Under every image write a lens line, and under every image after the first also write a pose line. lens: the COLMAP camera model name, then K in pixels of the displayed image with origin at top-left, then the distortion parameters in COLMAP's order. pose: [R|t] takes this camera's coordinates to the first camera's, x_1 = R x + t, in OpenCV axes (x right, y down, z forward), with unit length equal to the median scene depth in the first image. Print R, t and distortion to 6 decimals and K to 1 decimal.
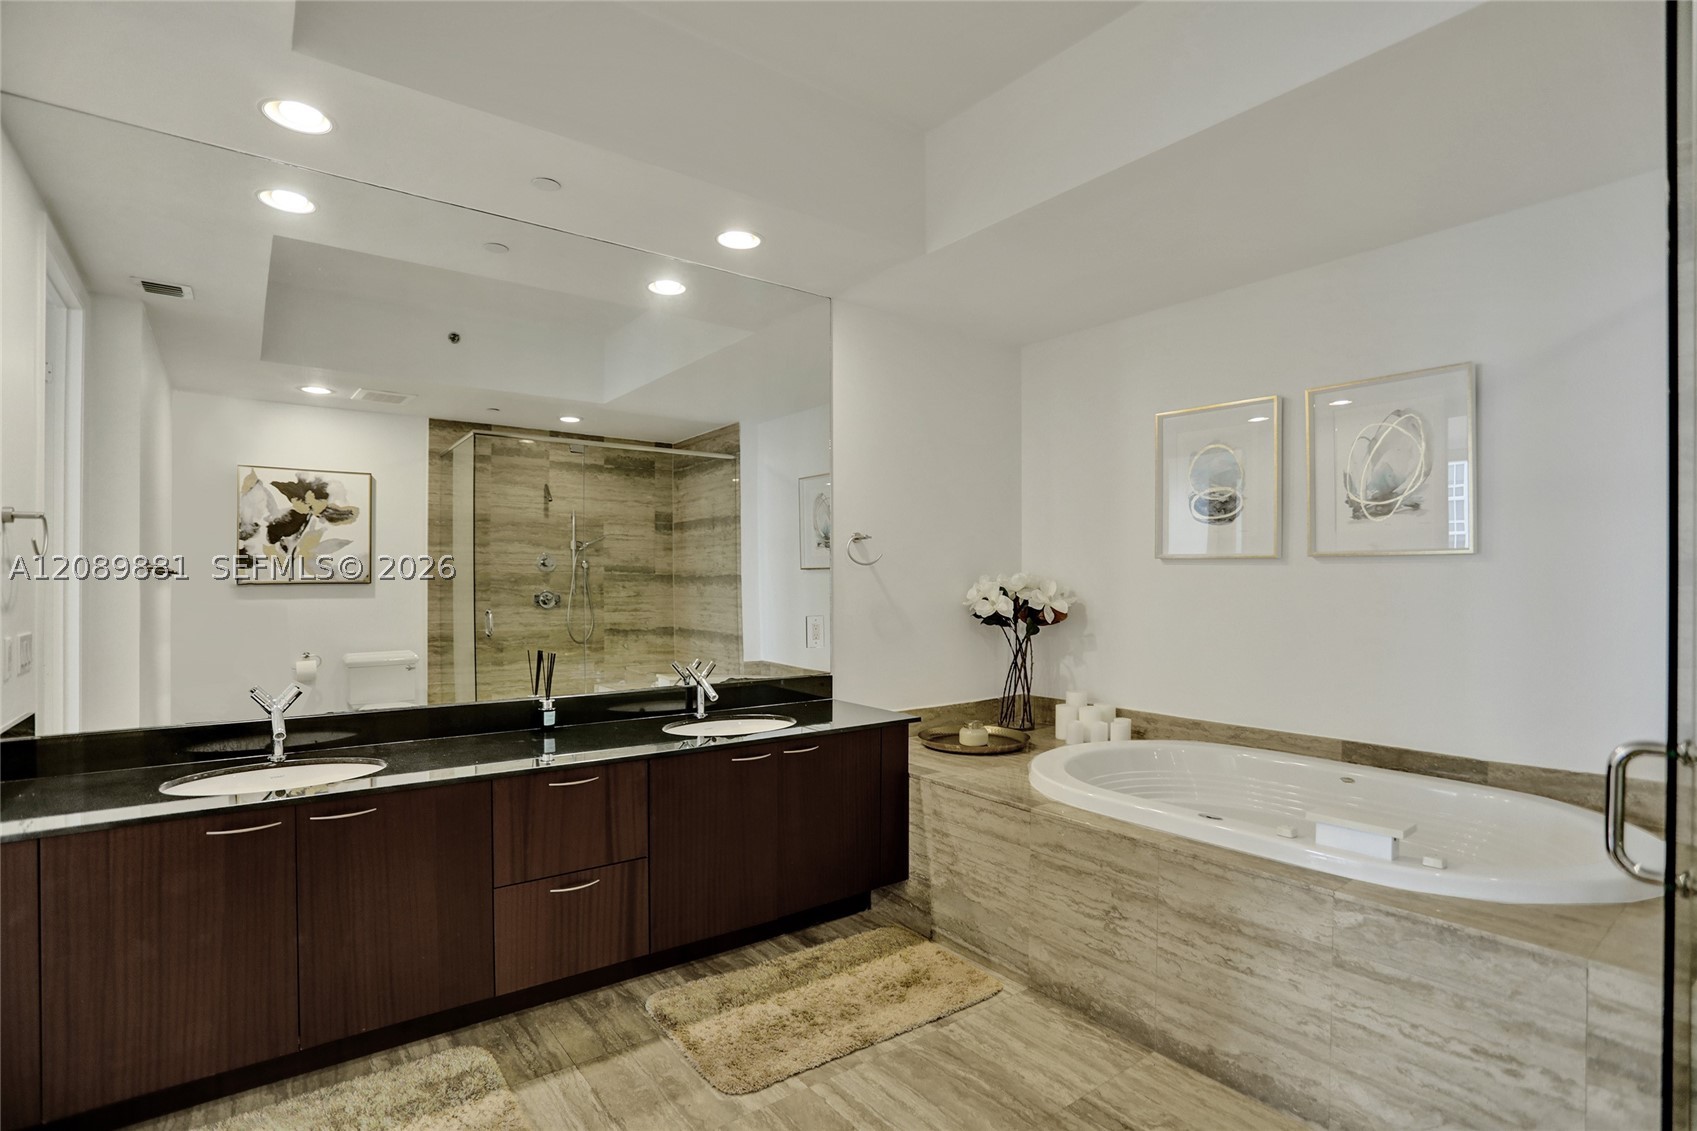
lens RADIAL K [[843.4, 0, 844.3], [0, 843.4, 574.9], [0, 0, 1]] dist [-0.041274, 0.011632]
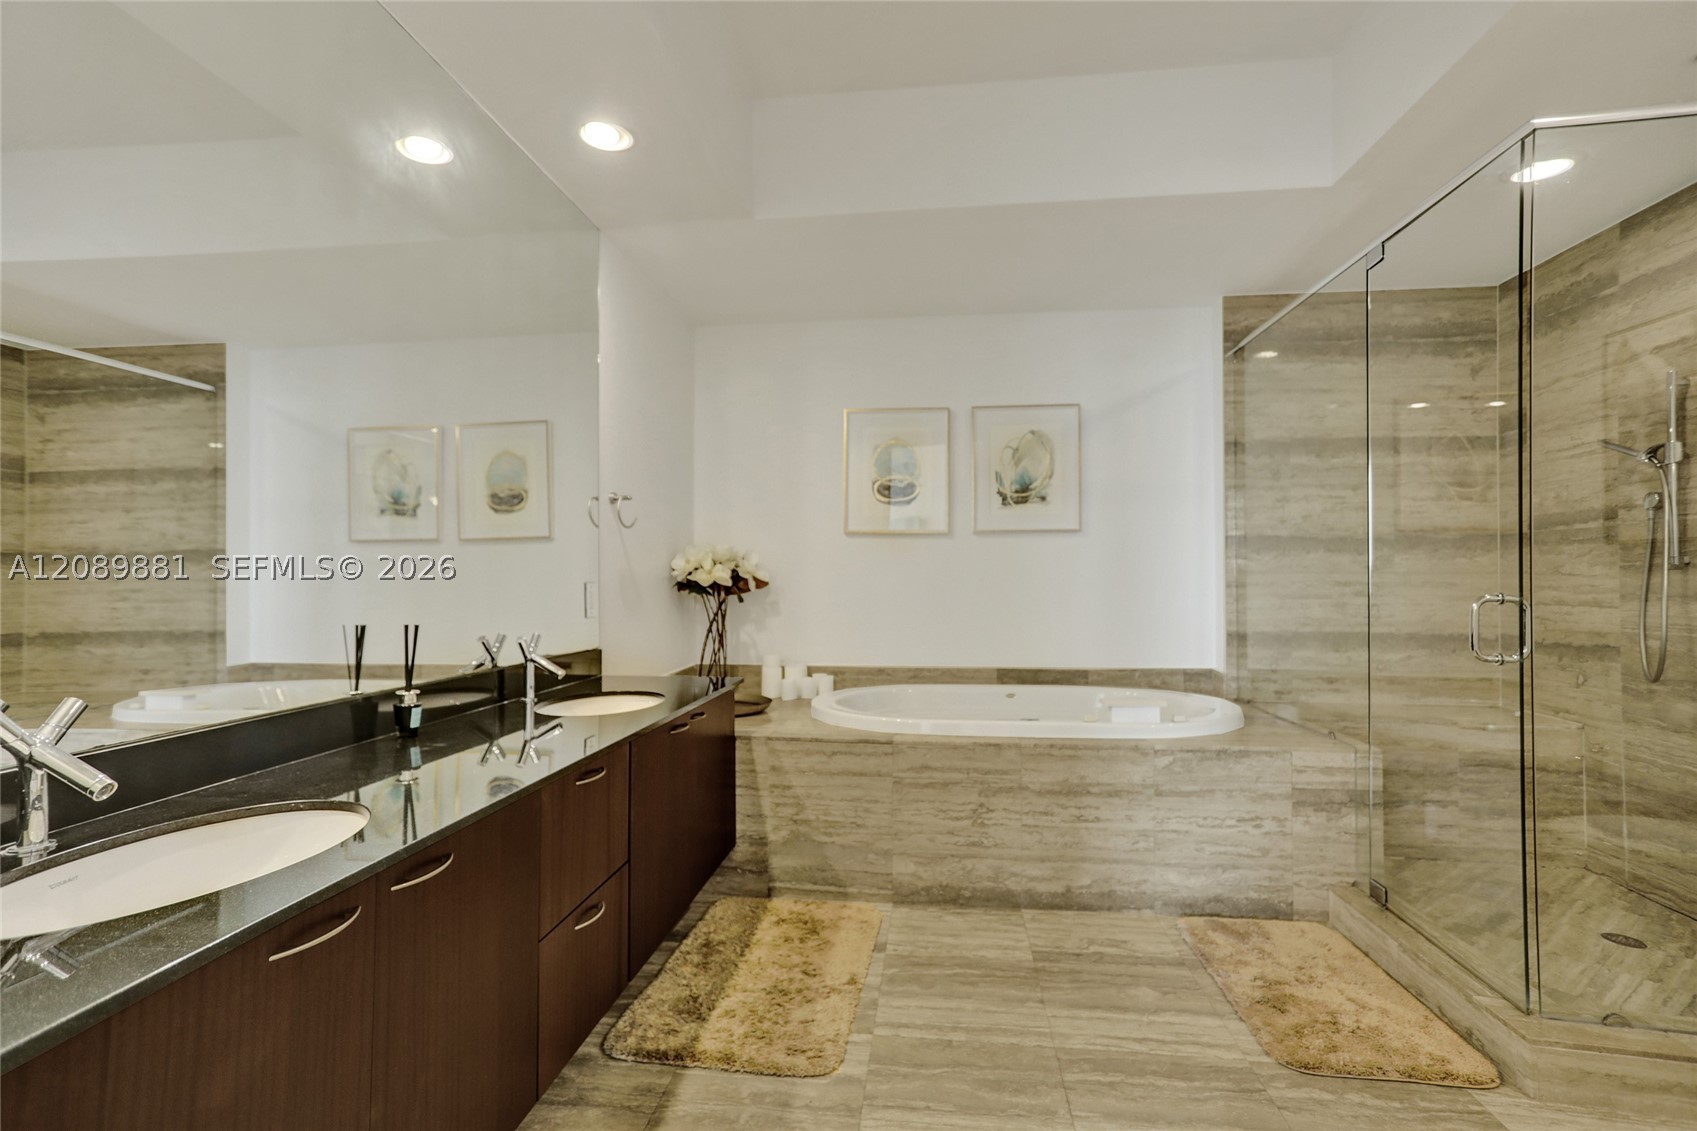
lens RADIAL K [[843.4, 0, 809.0], [0, 843.4, 562.1], [0, 0, 1]] dist [-0.041274, 0.011632]
pose [[0.689024, 0.019834, 0.724467, -0.668180], [-0.000828, 0.999646, -0.026580, 0.069187], [-0.724738, 0.017714, 0.688797, 0.298778]]
